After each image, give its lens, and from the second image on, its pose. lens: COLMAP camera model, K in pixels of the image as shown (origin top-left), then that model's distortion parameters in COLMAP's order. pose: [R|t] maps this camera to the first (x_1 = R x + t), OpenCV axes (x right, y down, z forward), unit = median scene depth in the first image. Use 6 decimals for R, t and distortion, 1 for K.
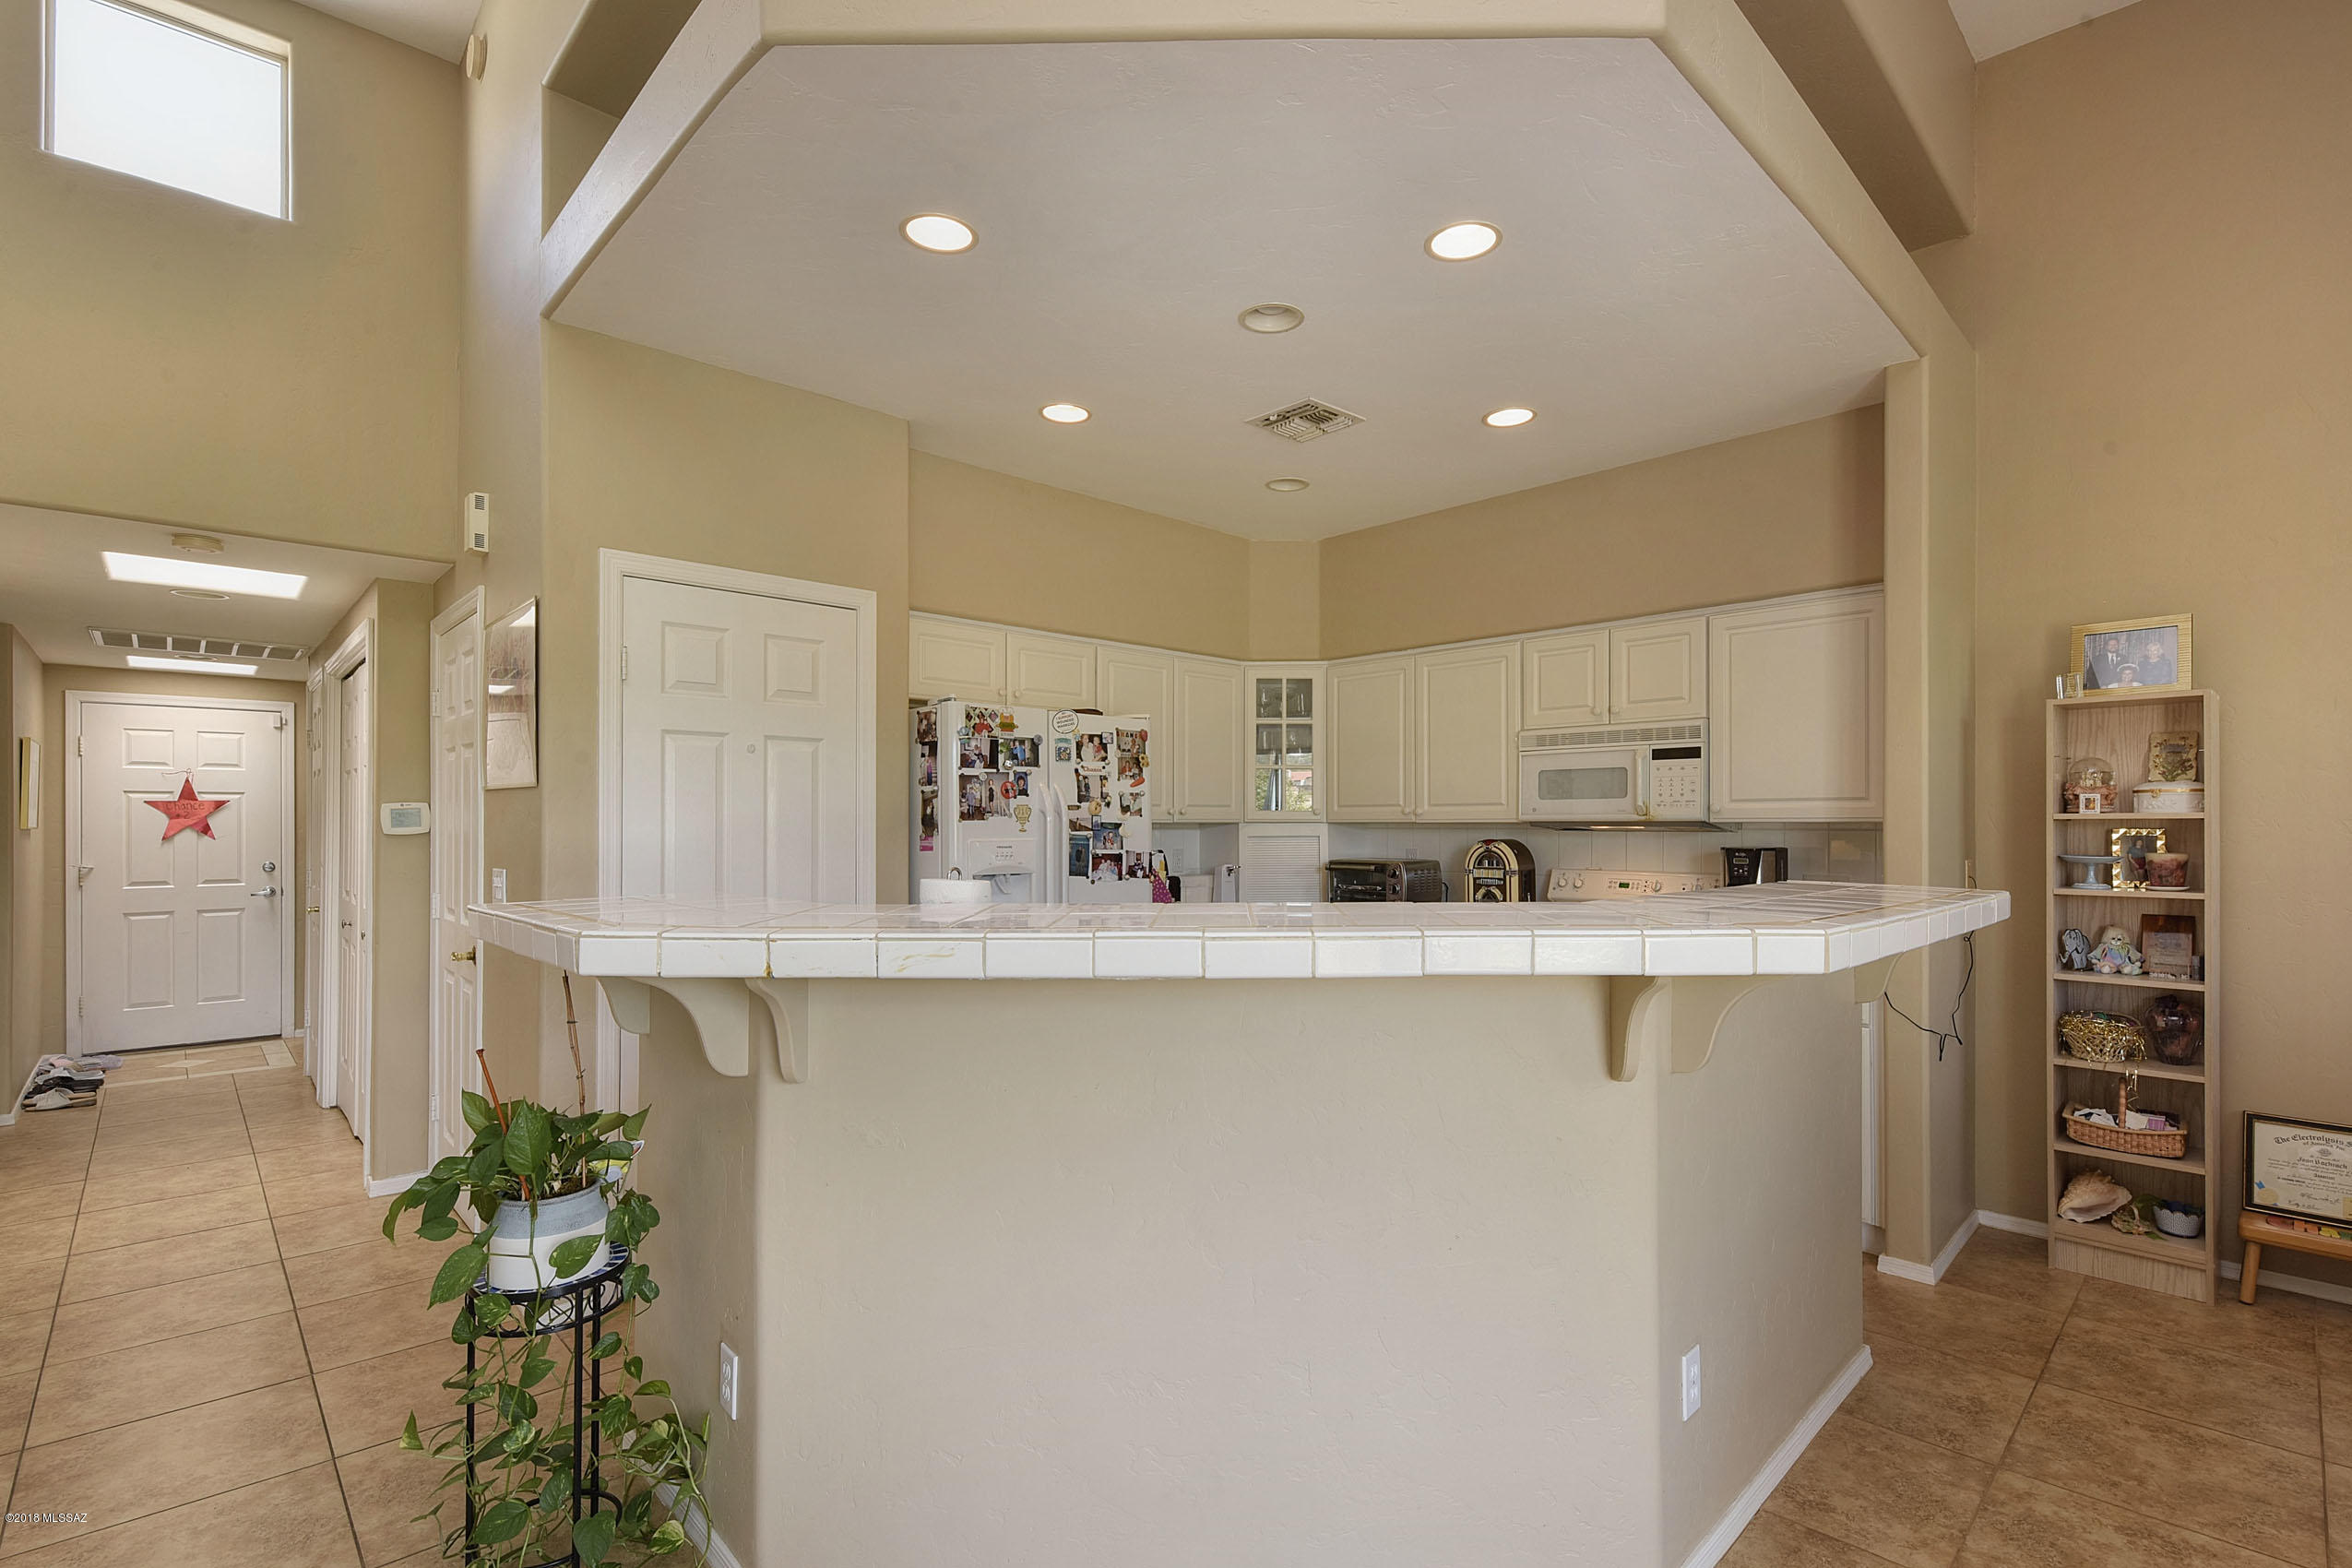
lens RADIAL K [[1071.5, 0, 1216.0], [0, 1071.5, 819.4], [0, 0, 1]] dist [-0.001977, -0.006363]
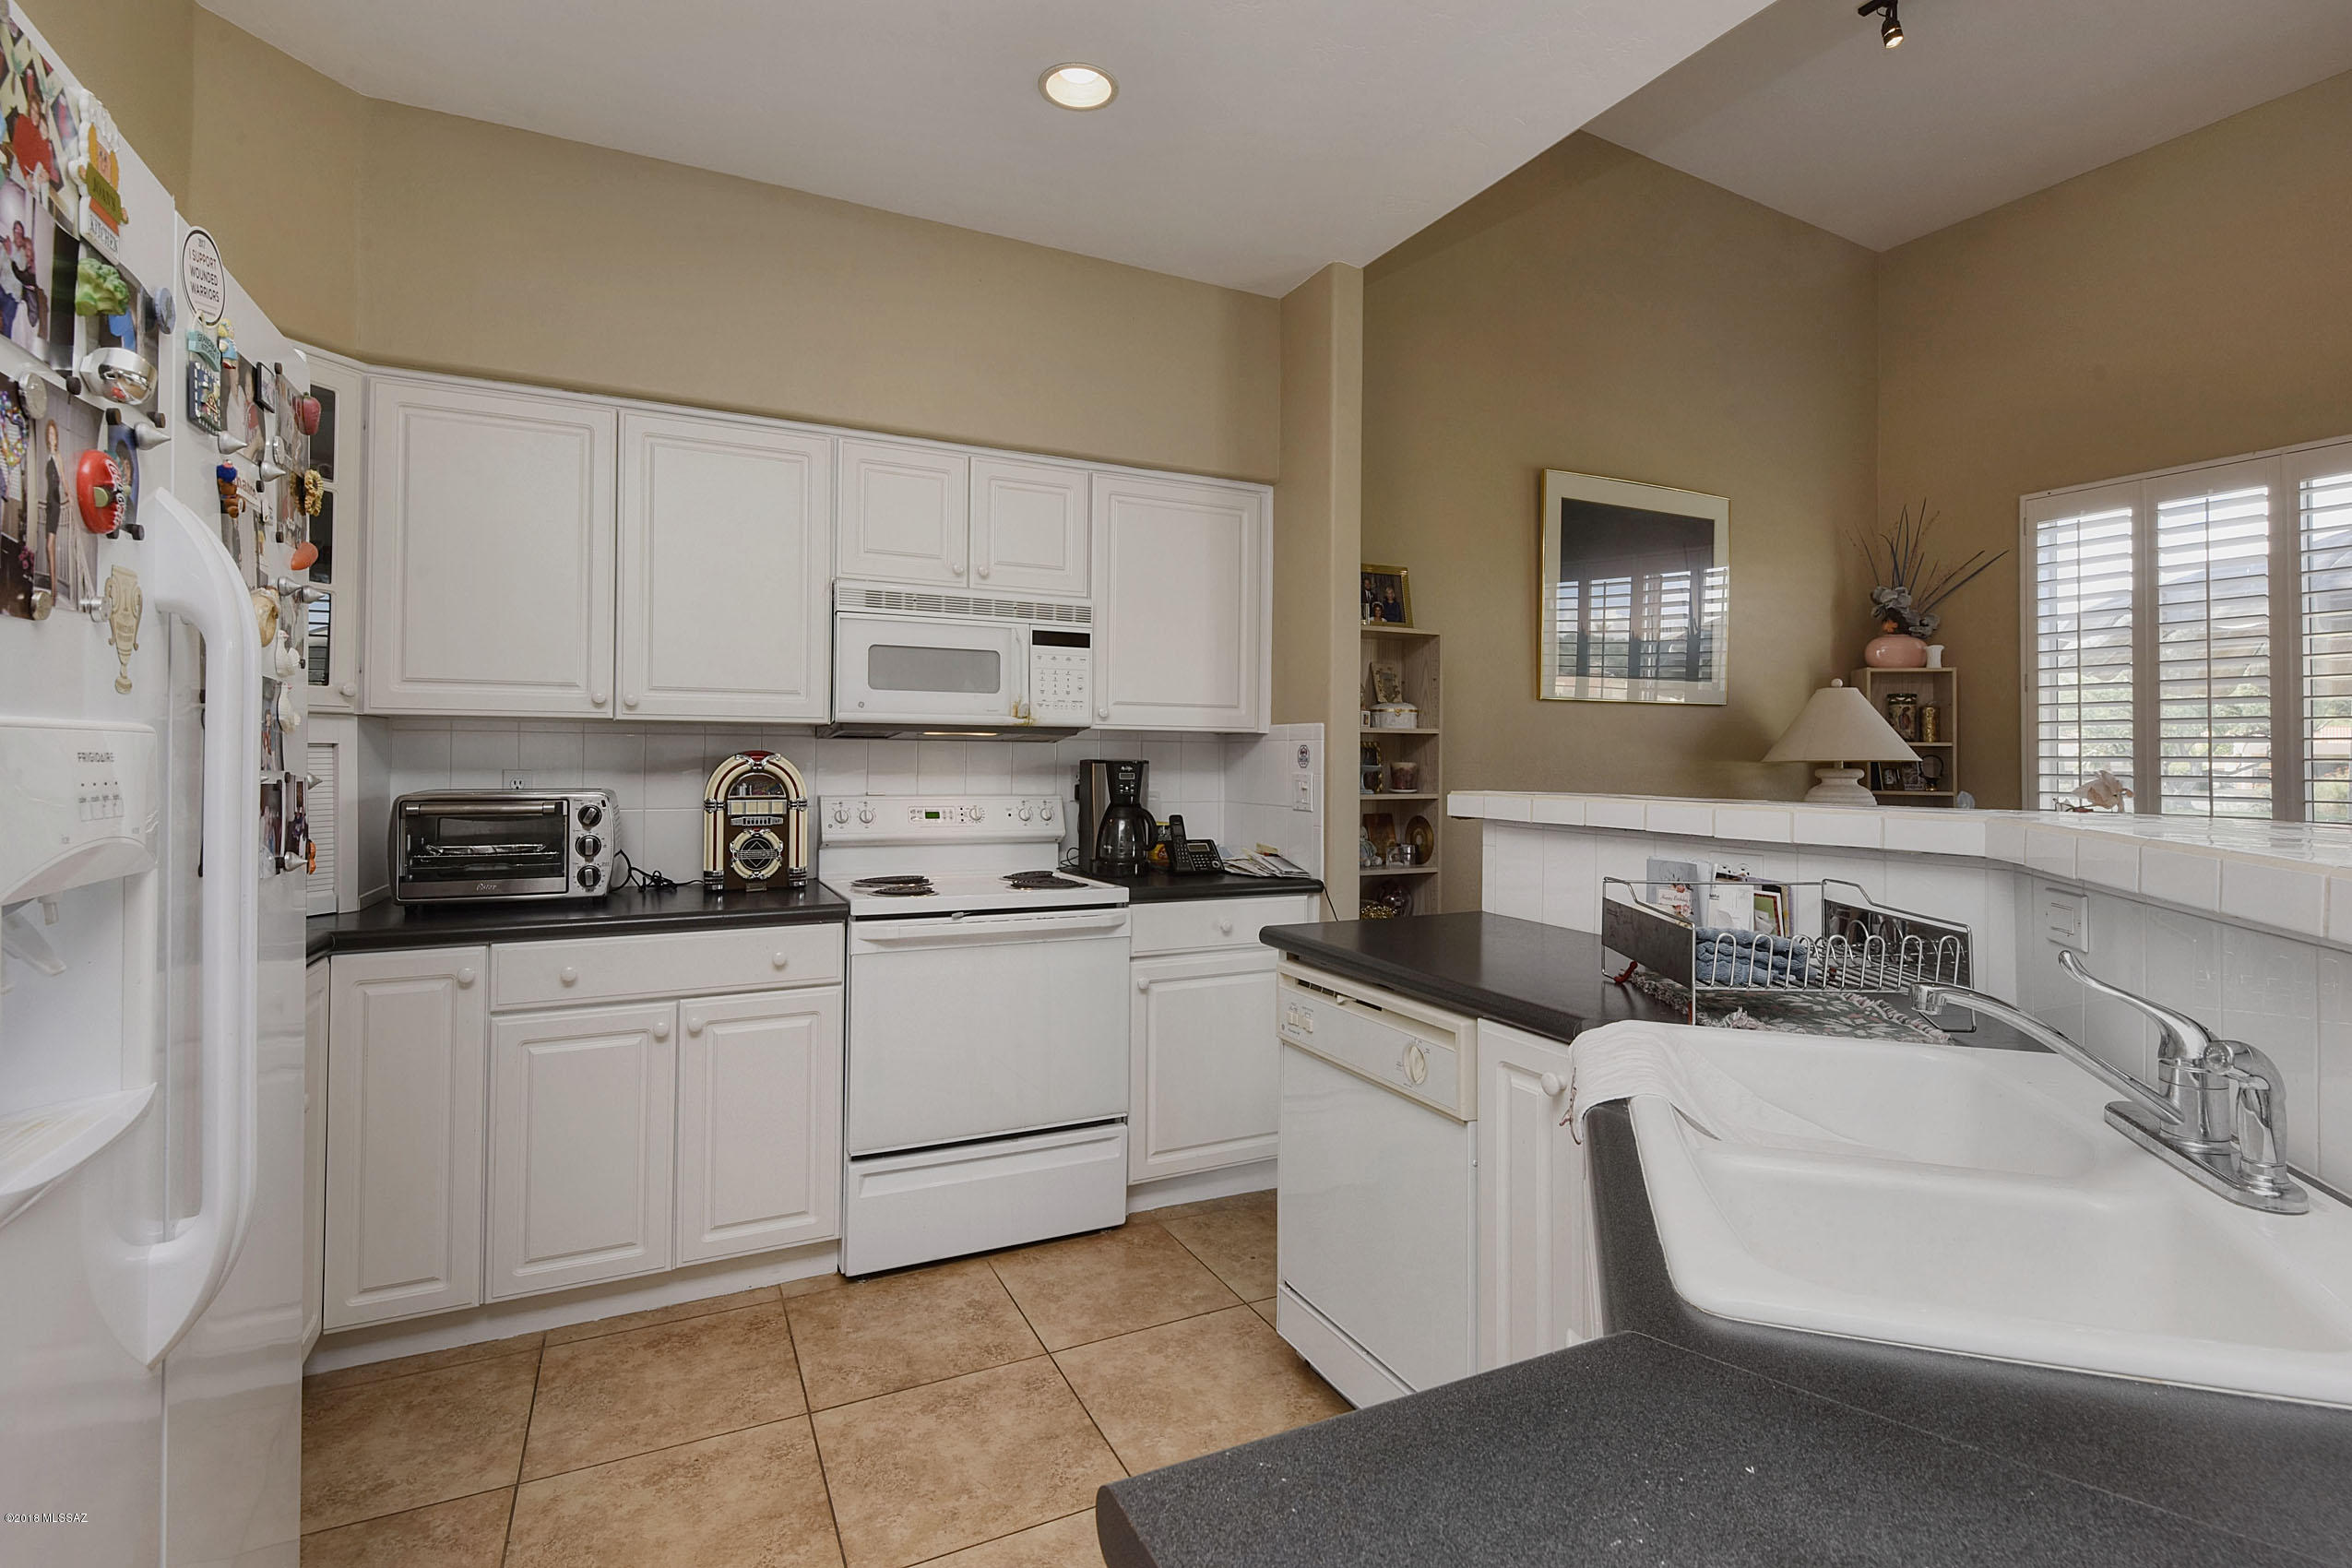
lens RADIAL K [[1126.8, 0, 1230.8], [0, 1126.8, 761.7], [0, 0, 1]] dist [-0.021215, -0.001117]
pose [[0.300528, 0.004441, 0.953763, -0.313808], [-0.006460, 0.999976, -0.002621, 0.028946], [-0.953751, -0.005374, 0.300550, 0.645681]]
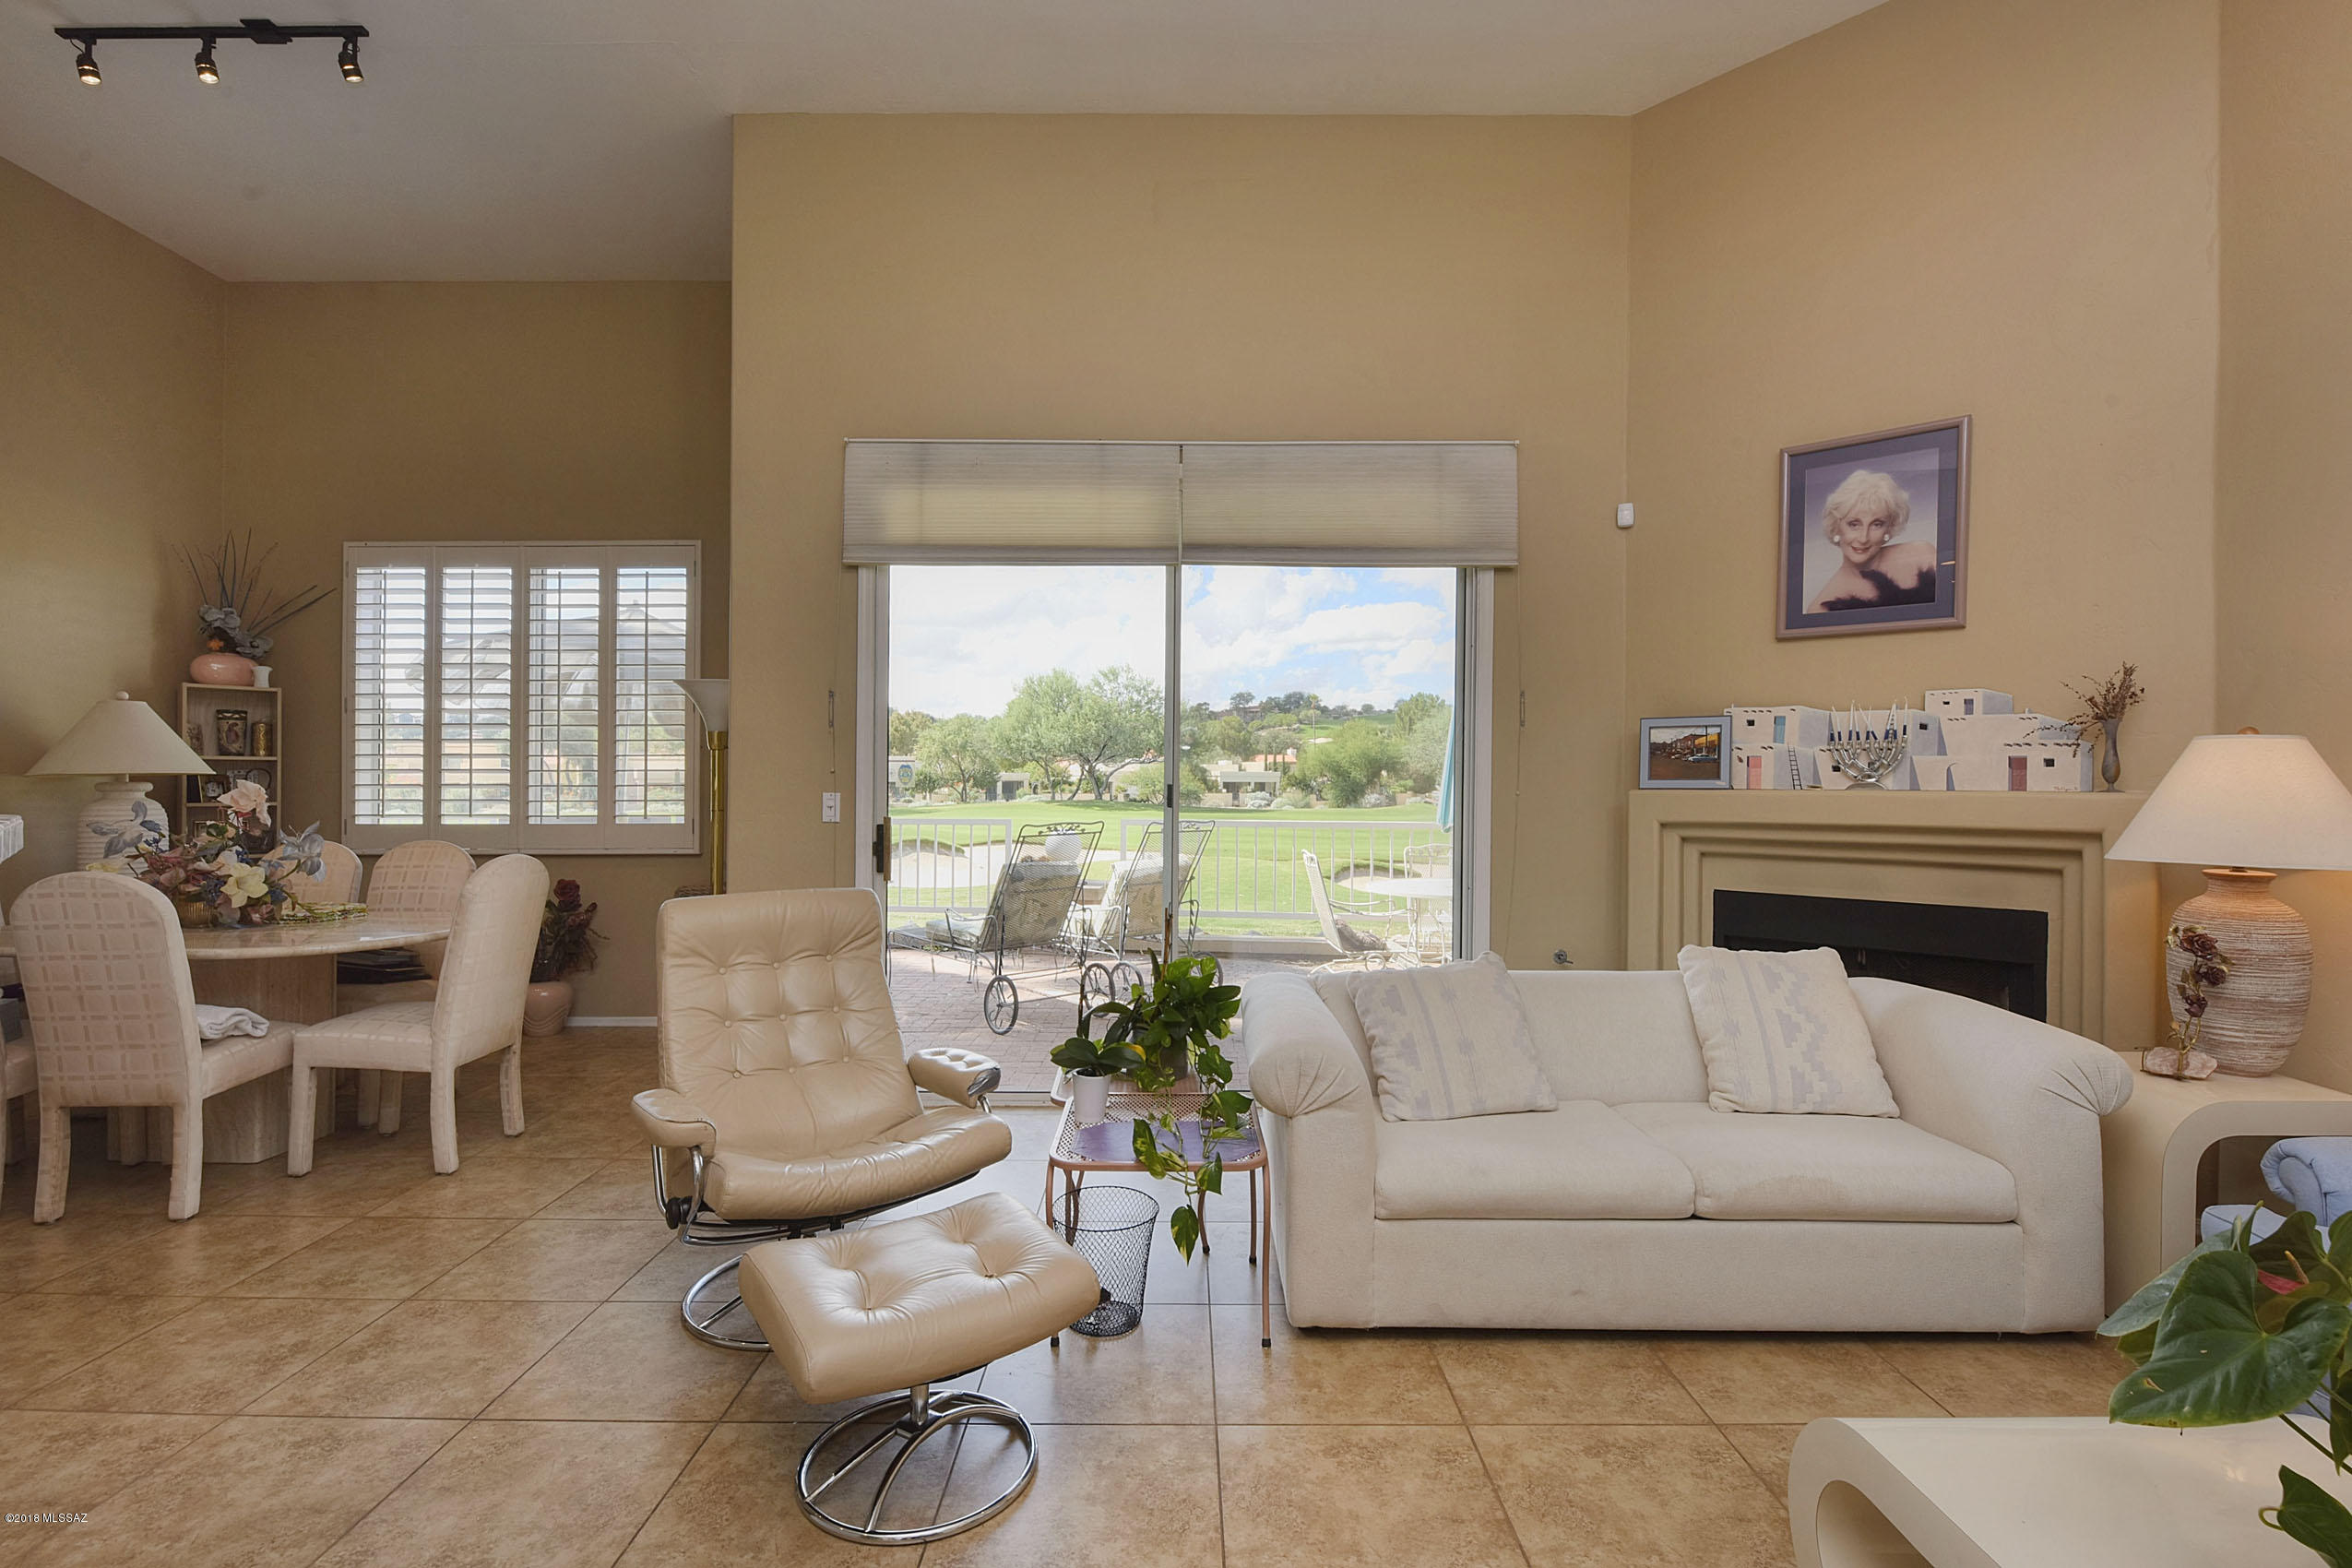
lens RADIAL K [[1071.5, 0, 1153.0], [0, 1071.5, 785.6], [0, 0, 1]] dist [-0.001977, -0.006363]
pose [[-0.709907, -0.000808, 0.704295, -0.568889], [-0.000703, 1.000000, 0.000439, 0.032065], [-0.704295, -0.000183, -0.709908, 0.393643]]
